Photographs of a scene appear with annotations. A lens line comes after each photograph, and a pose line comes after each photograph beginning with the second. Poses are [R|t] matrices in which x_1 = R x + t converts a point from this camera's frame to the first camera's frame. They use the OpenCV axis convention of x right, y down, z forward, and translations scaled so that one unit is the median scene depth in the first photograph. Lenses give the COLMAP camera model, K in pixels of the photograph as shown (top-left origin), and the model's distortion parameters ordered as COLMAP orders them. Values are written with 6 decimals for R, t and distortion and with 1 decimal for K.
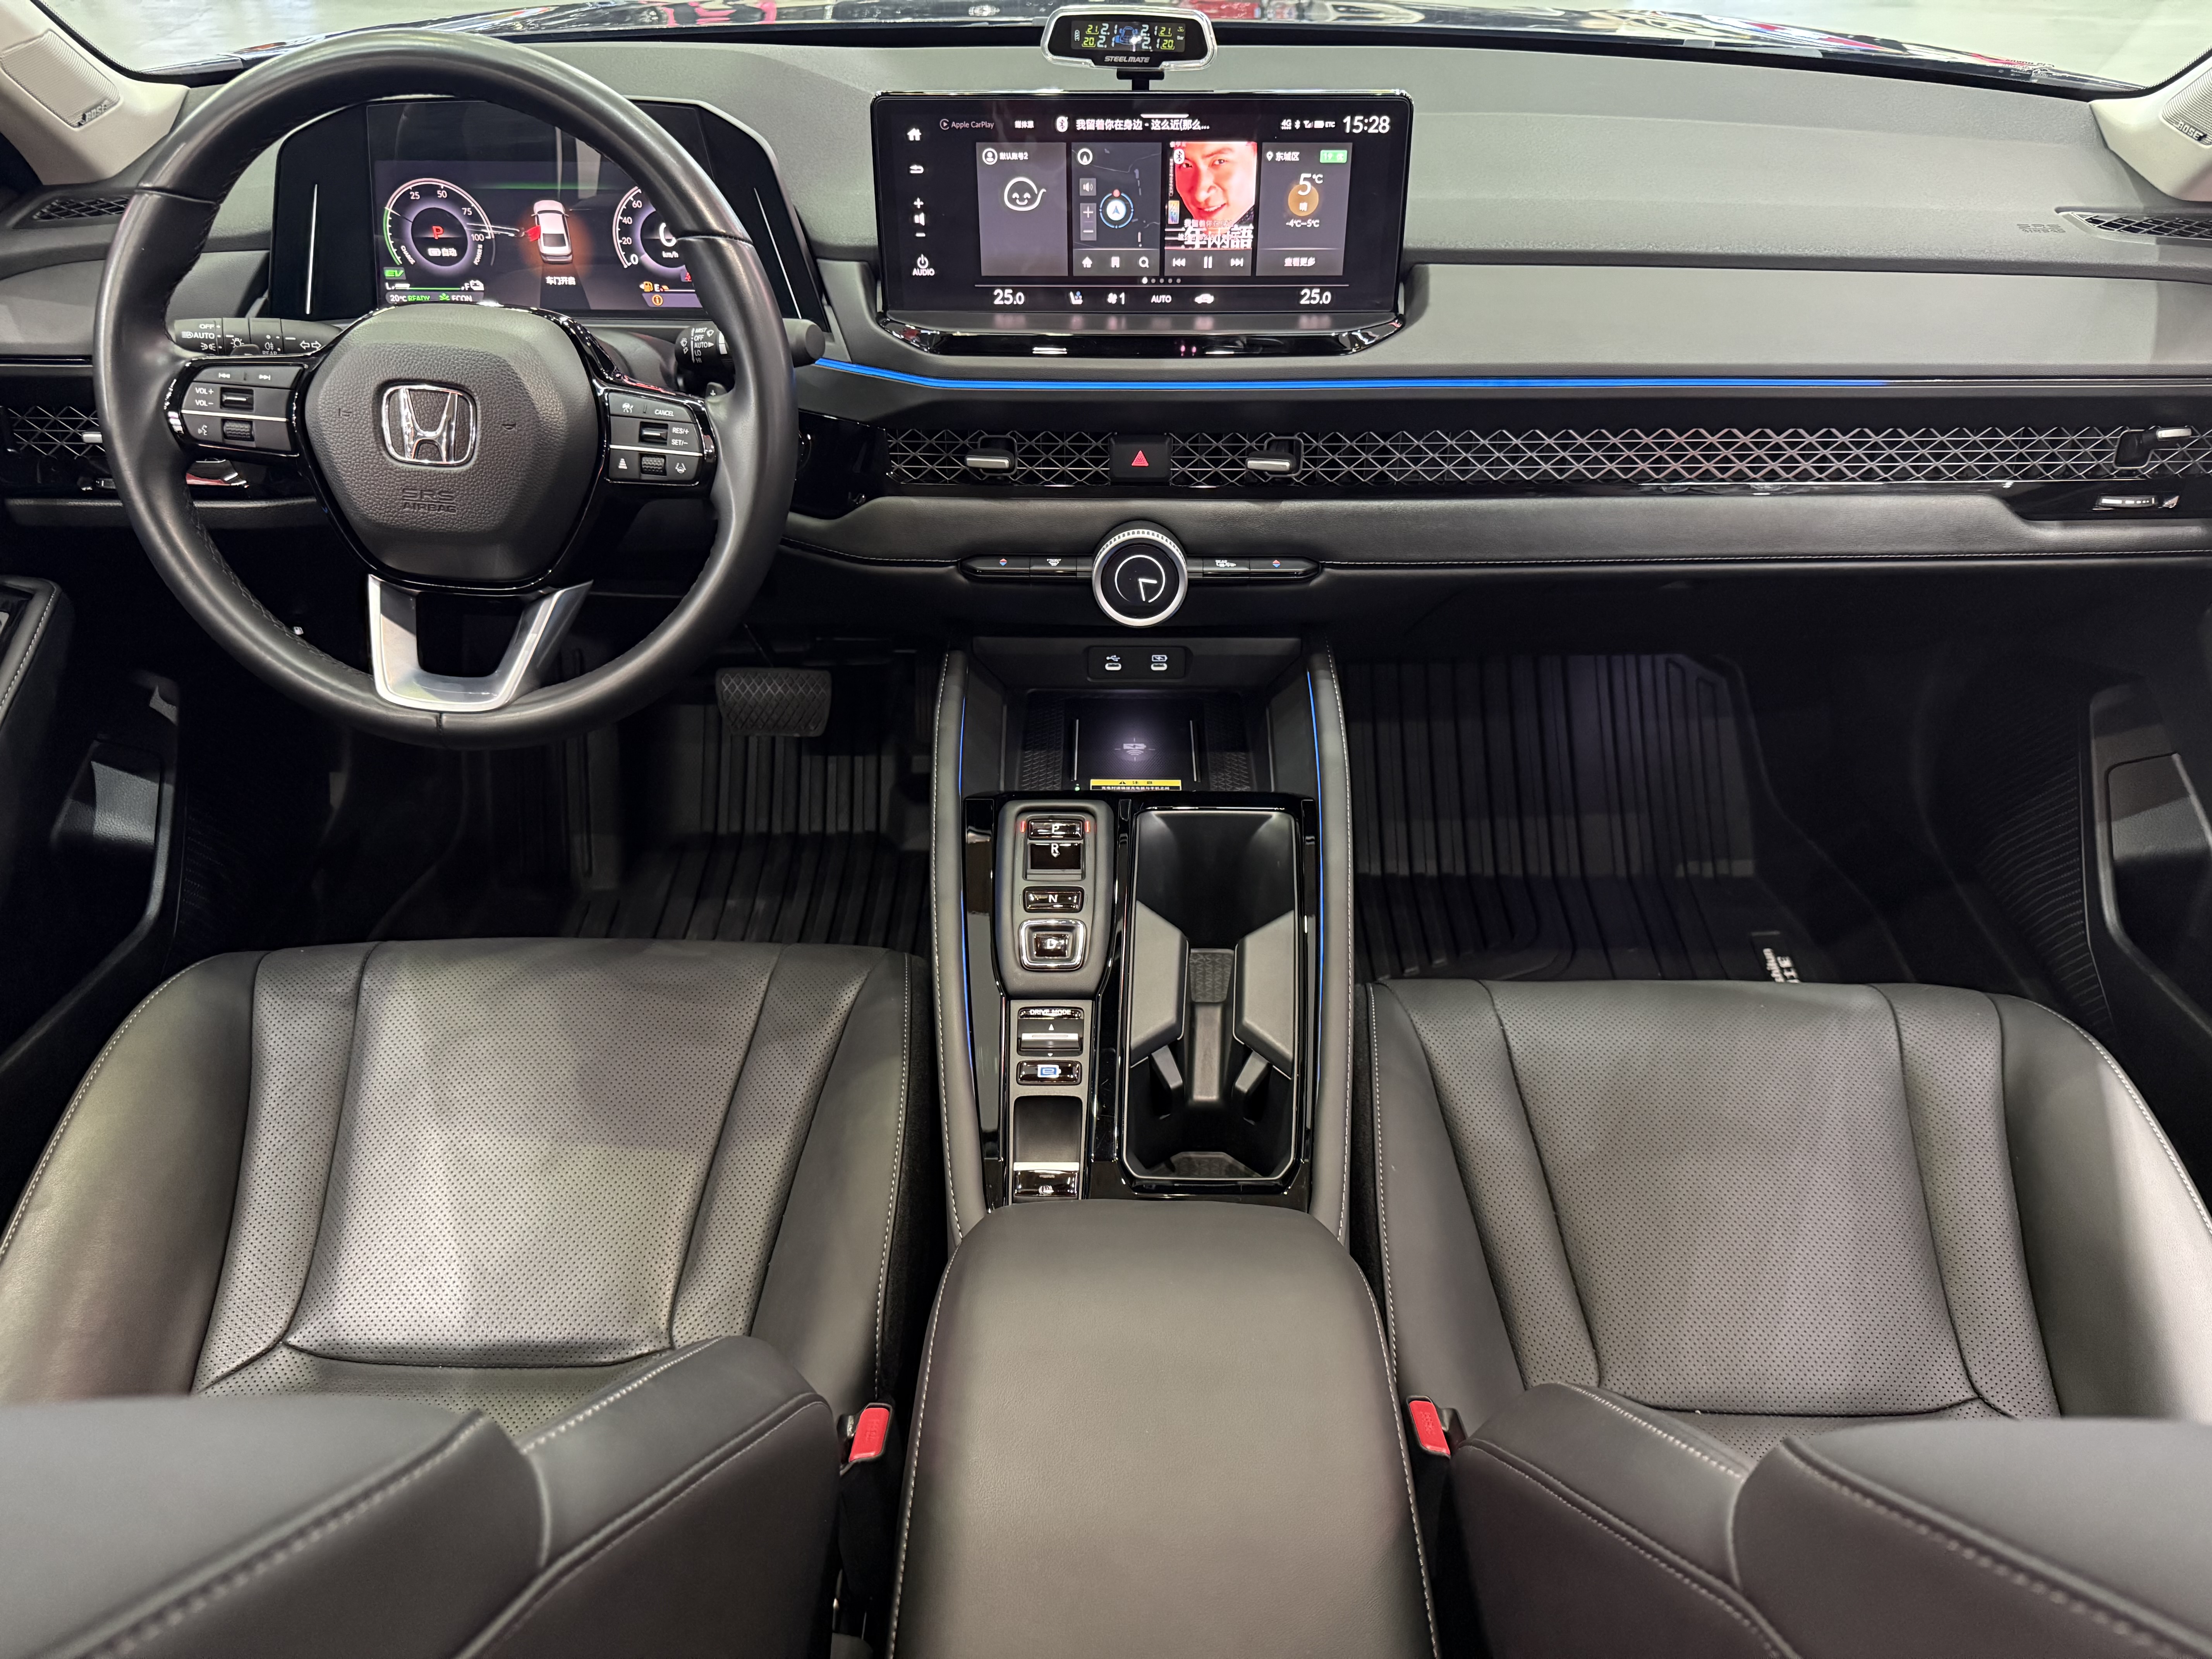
lens RADIAL K [[1550.4, 0, 1090.9], [0, 1550.4, 842.0], [0, 0, 1]] dist [-0.000238, -0.009524]
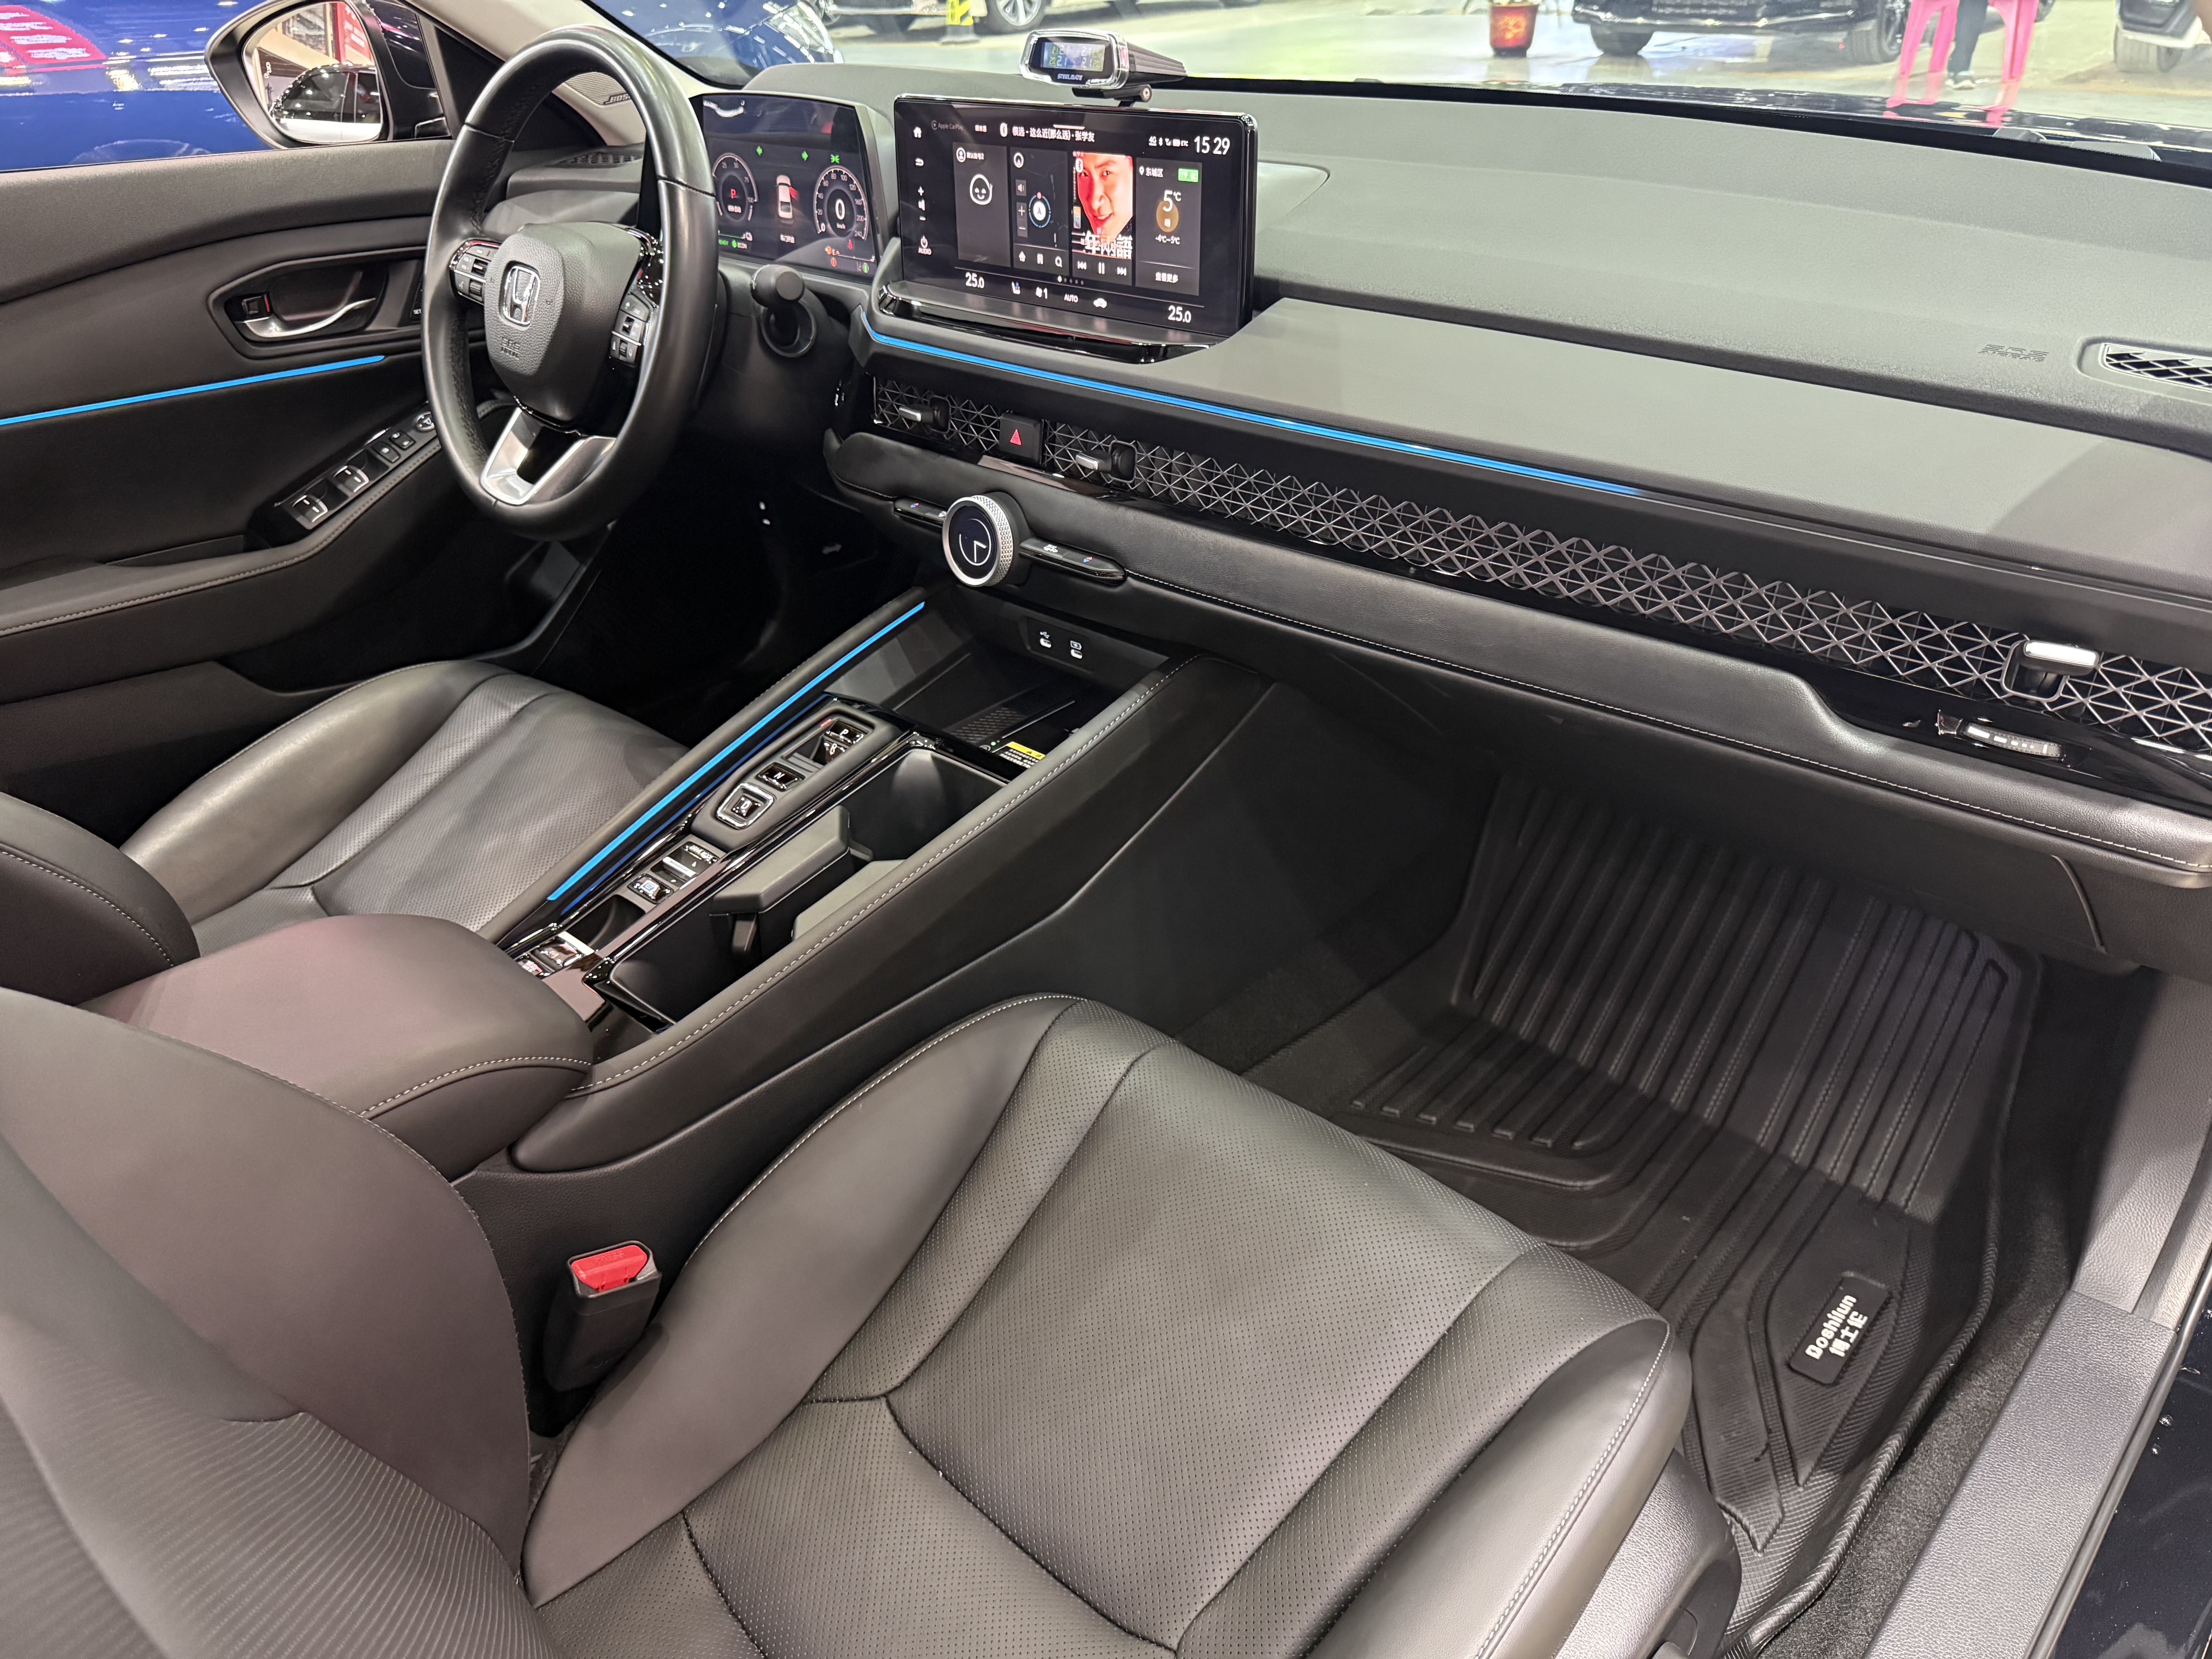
lens RADIAL K [[1532.0, 0, 1106.0], [0, 1532.0, 829.5], [0, 0, 1]] dist [0.003156, -0.001221]
pose [[0.733089, 0.324591, -0.597680, 0.830963], [-0.372449, 0.926885, 0.046547, -0.068380], [0.569089, 0.188482, 0.800383, 0.235974]]
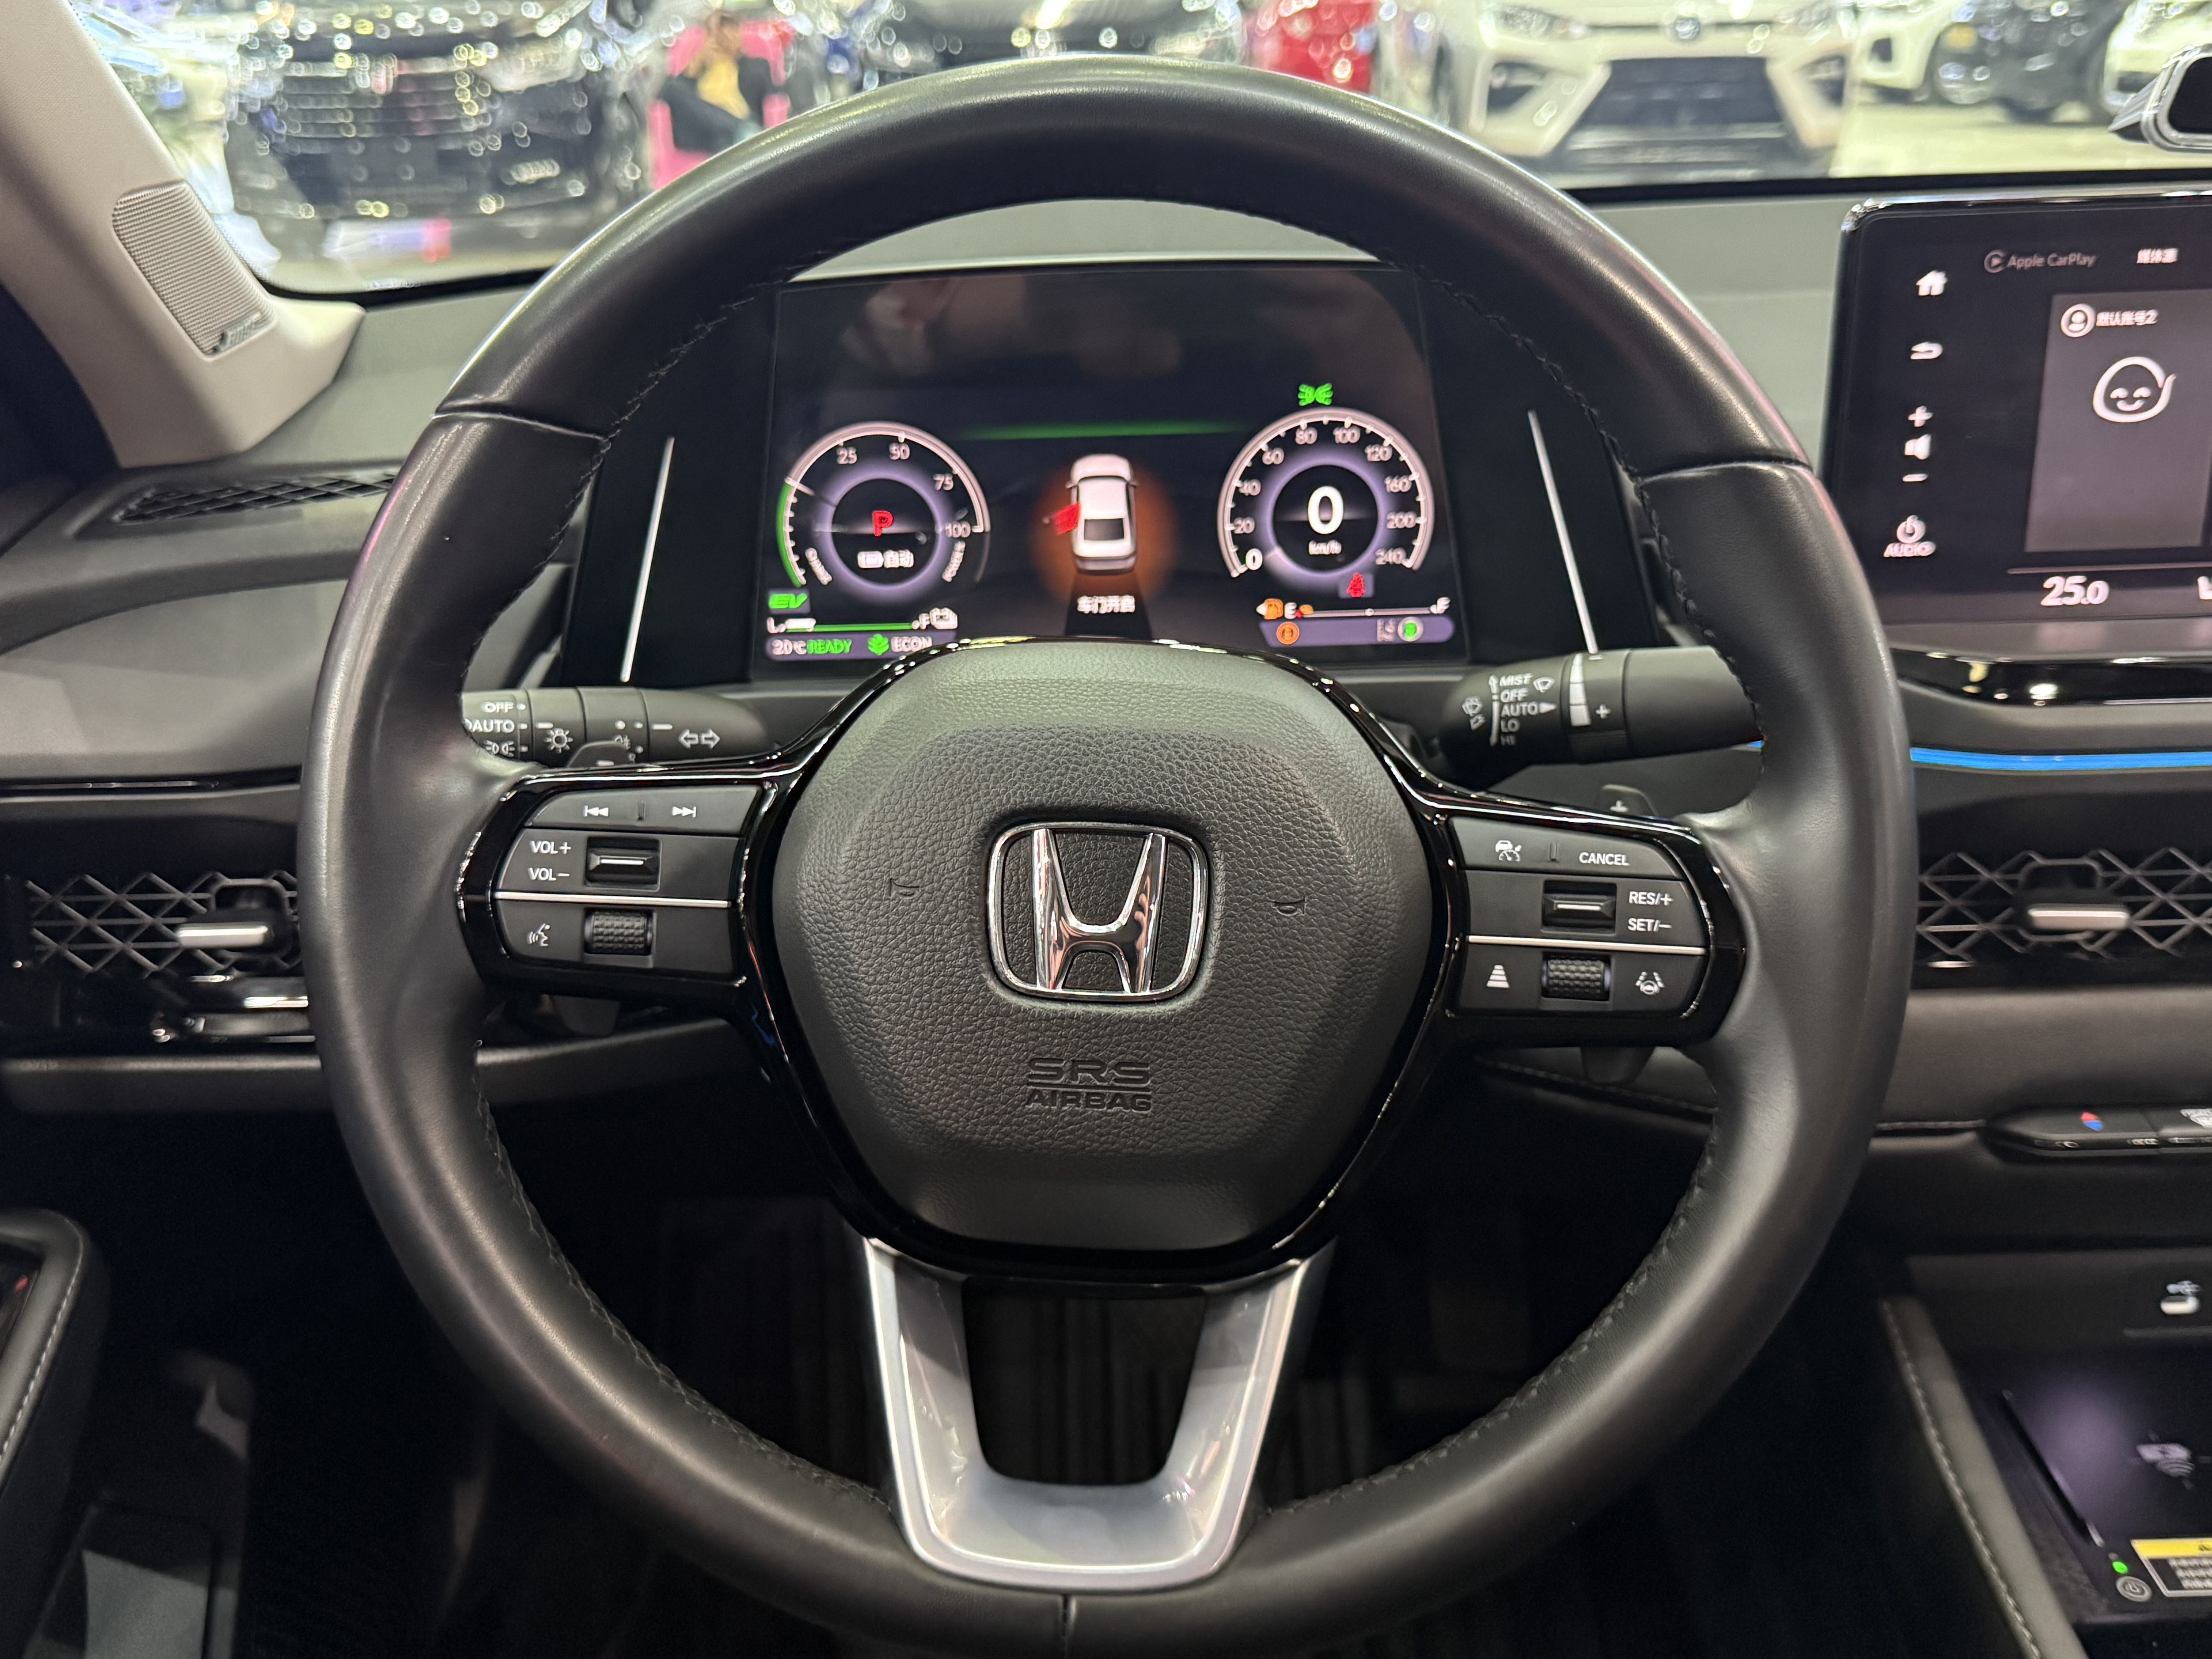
lens RADIAL K [[1934.8, 0, 1096.7], [0, 1934.8, 858.7], [0, 0, 1]] dist [0.105476, -0.222268]
pose [[0.999111, -0.035608, -0.022576, -0.356888], [0.029397, 0.972182, -0.232373, -0.137069], [0.030222, 0.231503, 0.972365, 0.414027]]
